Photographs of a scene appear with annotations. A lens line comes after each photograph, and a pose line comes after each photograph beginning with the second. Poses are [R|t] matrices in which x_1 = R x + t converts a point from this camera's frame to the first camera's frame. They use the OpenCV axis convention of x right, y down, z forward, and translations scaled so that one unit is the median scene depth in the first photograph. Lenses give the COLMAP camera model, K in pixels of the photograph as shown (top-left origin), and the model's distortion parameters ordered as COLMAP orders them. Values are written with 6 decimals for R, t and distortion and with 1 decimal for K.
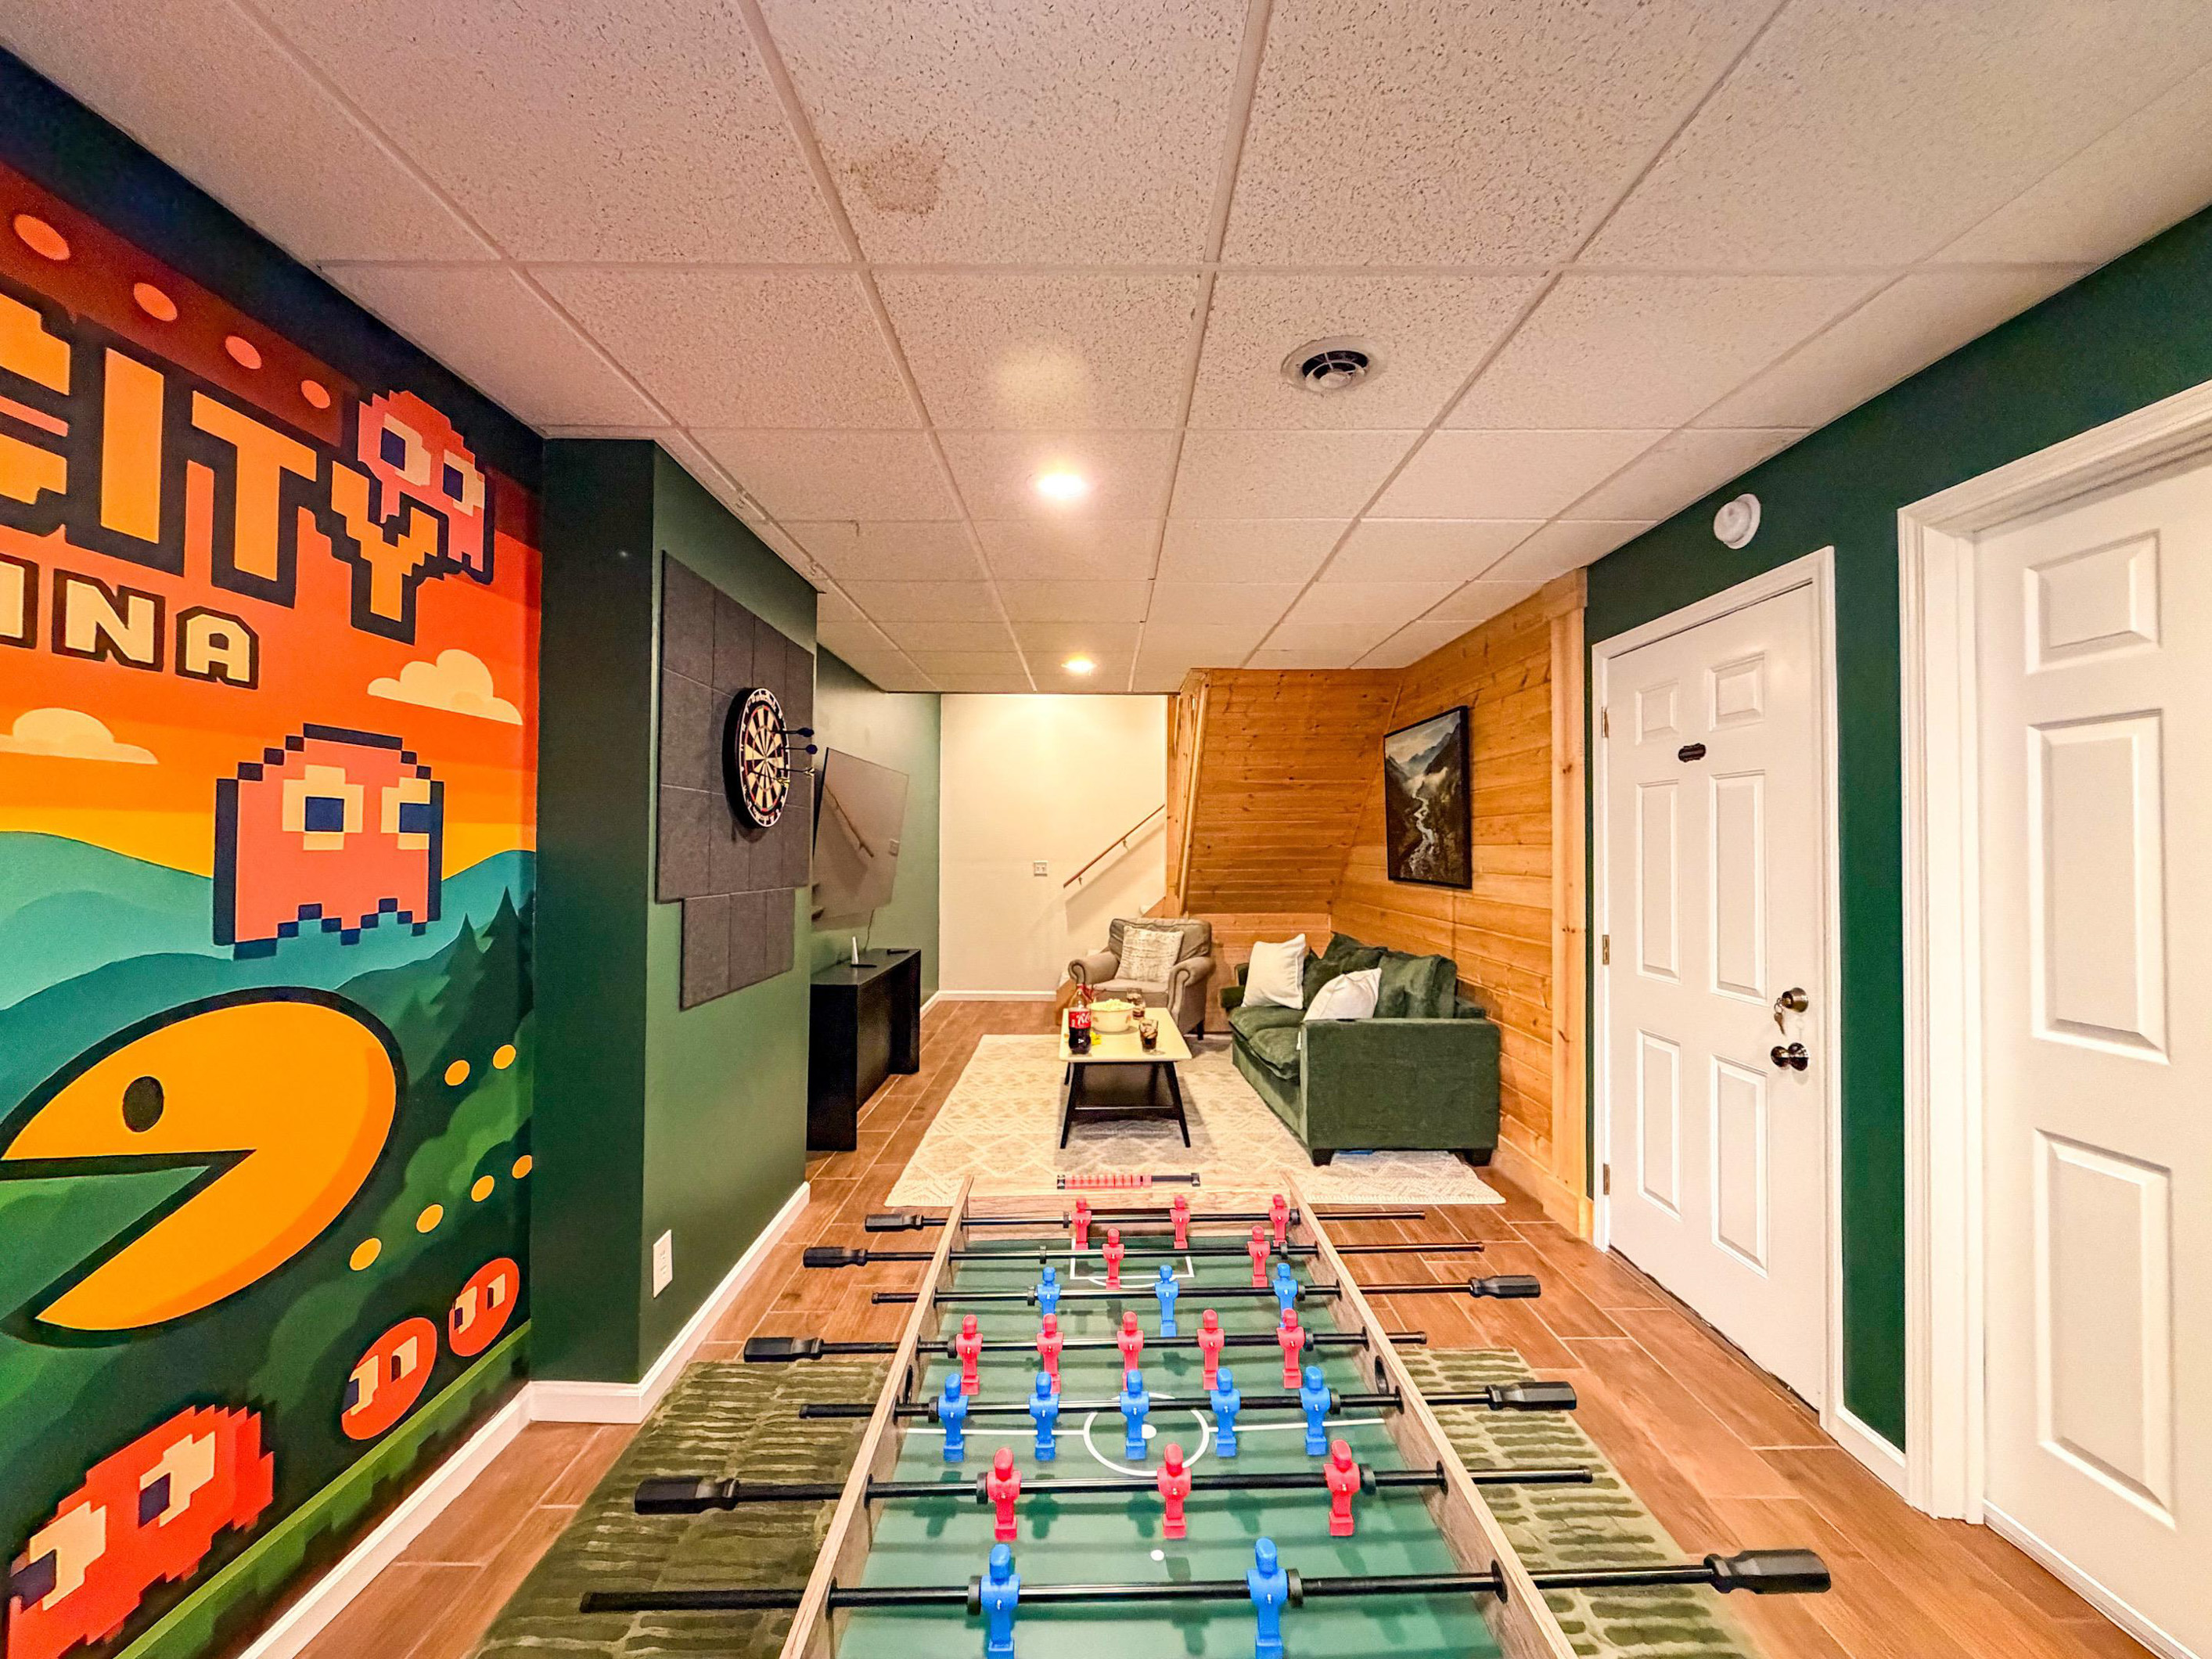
lens RADIAL K [[886.2, 0, 1106.0], [0, 886.2, 829.5], [0, 0, 1]] dist [-0.000020, 0.000058]
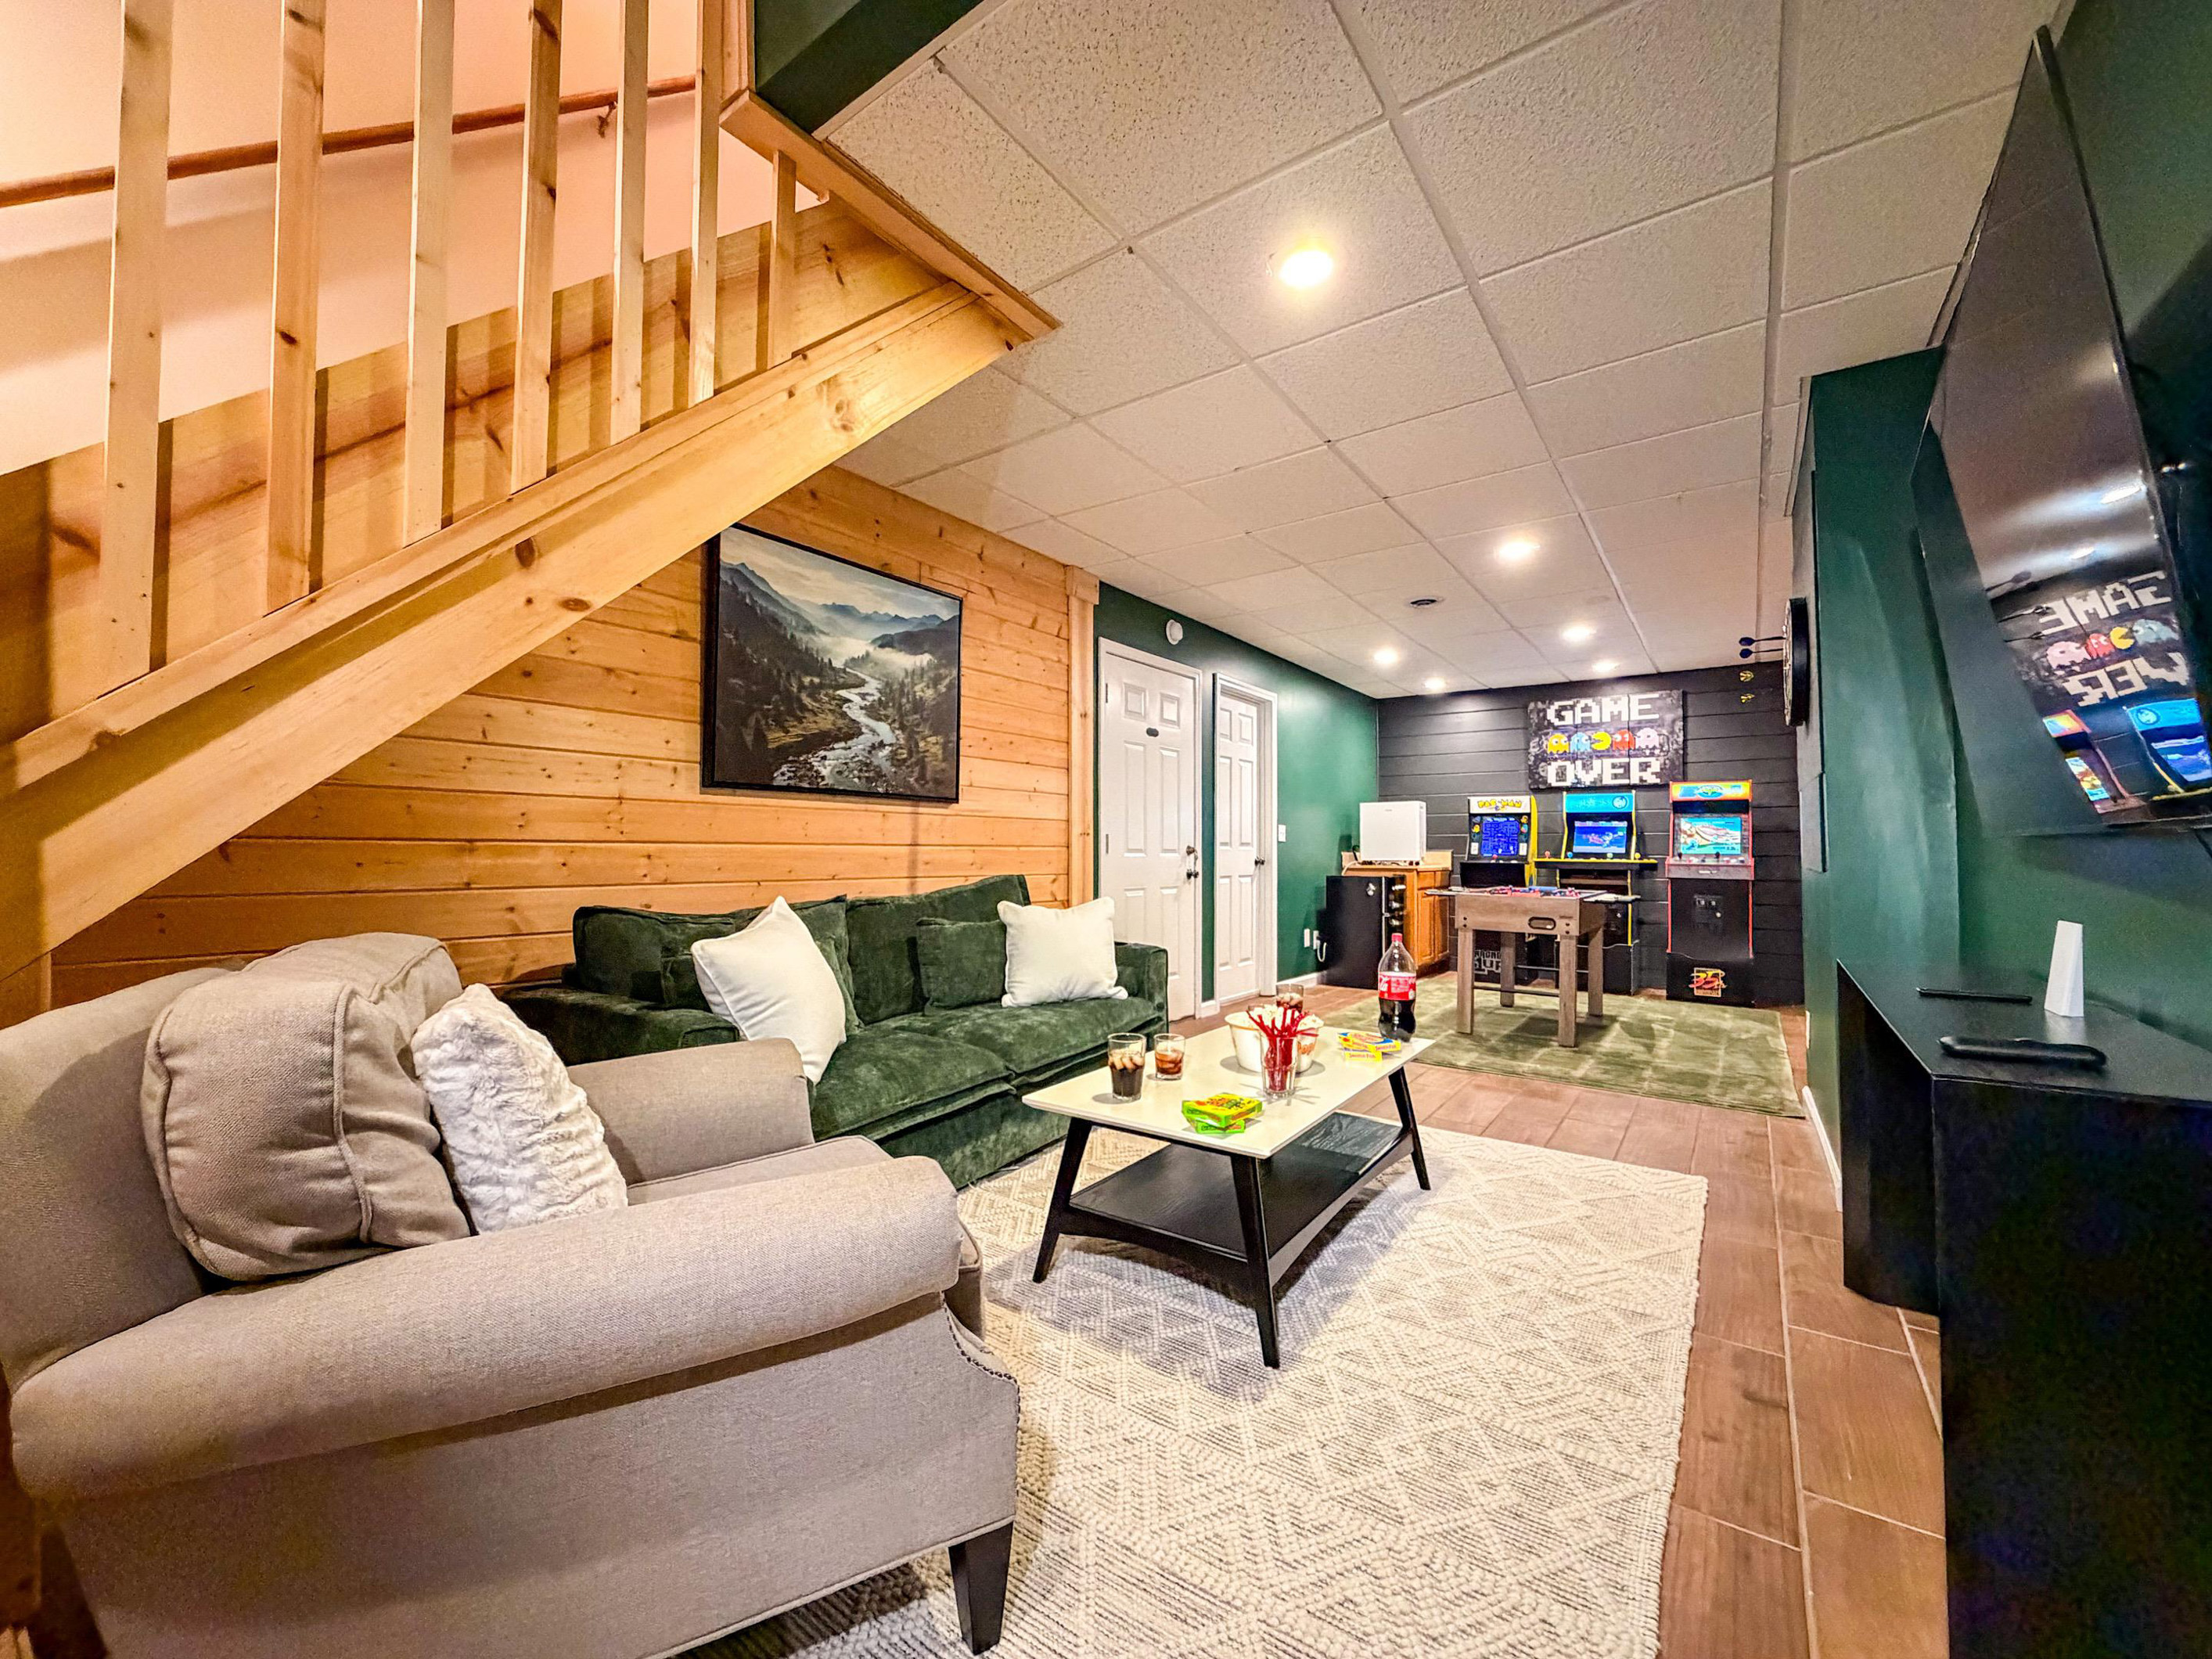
lens RADIAL K [[875.3, 0, 1106.0], [0, 875.3, 829.5], [0, 0, 1]] dist [0.000072, 0.000034]
pose [[-0.804366, 0.010065, 0.594049, -0.310984], [-0.017841, 0.998996, -0.041084, 0.166994], [-0.593866, -0.043645, -0.803379, 2.137487]]
